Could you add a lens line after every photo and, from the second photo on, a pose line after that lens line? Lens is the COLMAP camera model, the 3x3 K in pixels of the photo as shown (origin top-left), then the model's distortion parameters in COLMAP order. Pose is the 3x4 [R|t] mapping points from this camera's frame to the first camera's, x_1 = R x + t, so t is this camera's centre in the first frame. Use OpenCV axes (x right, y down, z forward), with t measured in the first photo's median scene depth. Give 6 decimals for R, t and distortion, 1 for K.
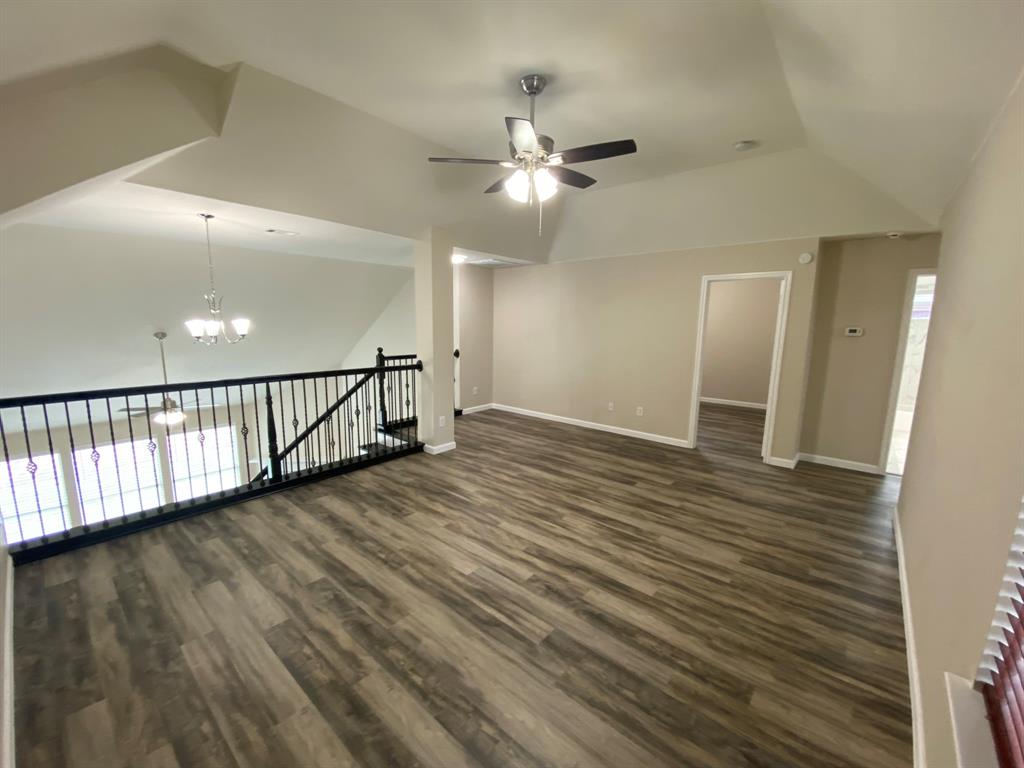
lens RADIAL K [[414.2, 0, 508.9], [0, 414.2, 384.5], [0, 0, 1]] dist [0.028635, -0.023605]
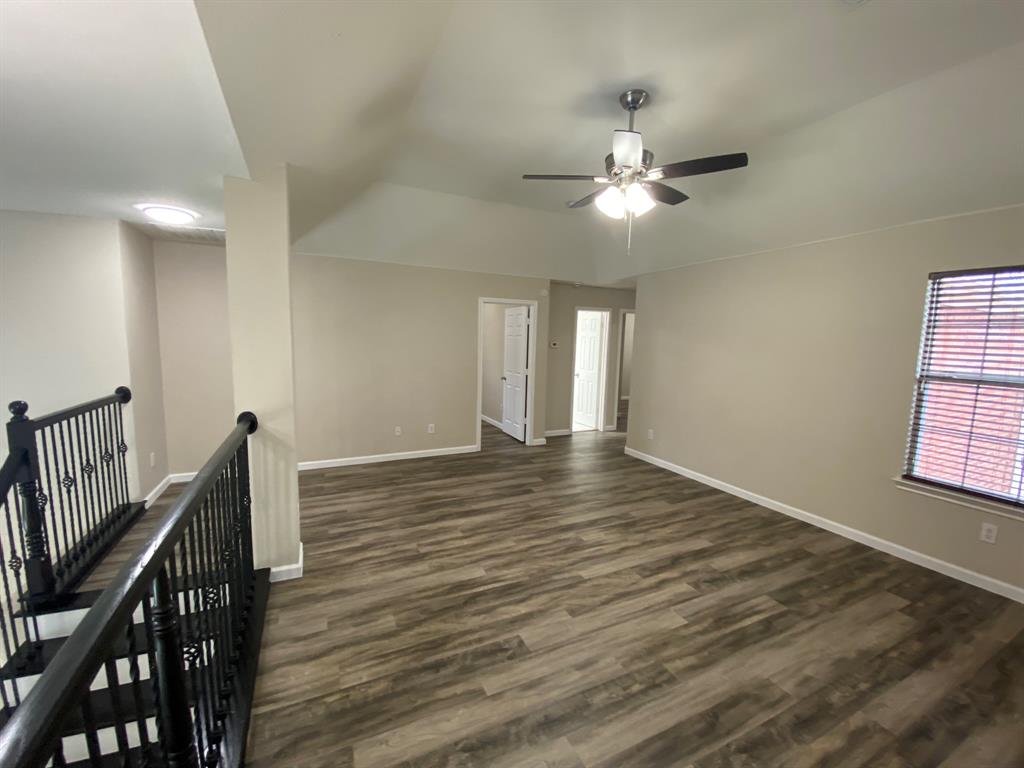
lens RADIAL K [[414.2, 0, 508.9], [0, 414.2, 384.5], [0, 0, 1]] dist [0.028635, -0.023605]
pose [[0.410045, -0.110150, 0.905389, -0.781890], [0.124005, 0.990196, 0.064307, -0.127304], [-0.903596, 0.085904, 0.419684, 0.698512]]
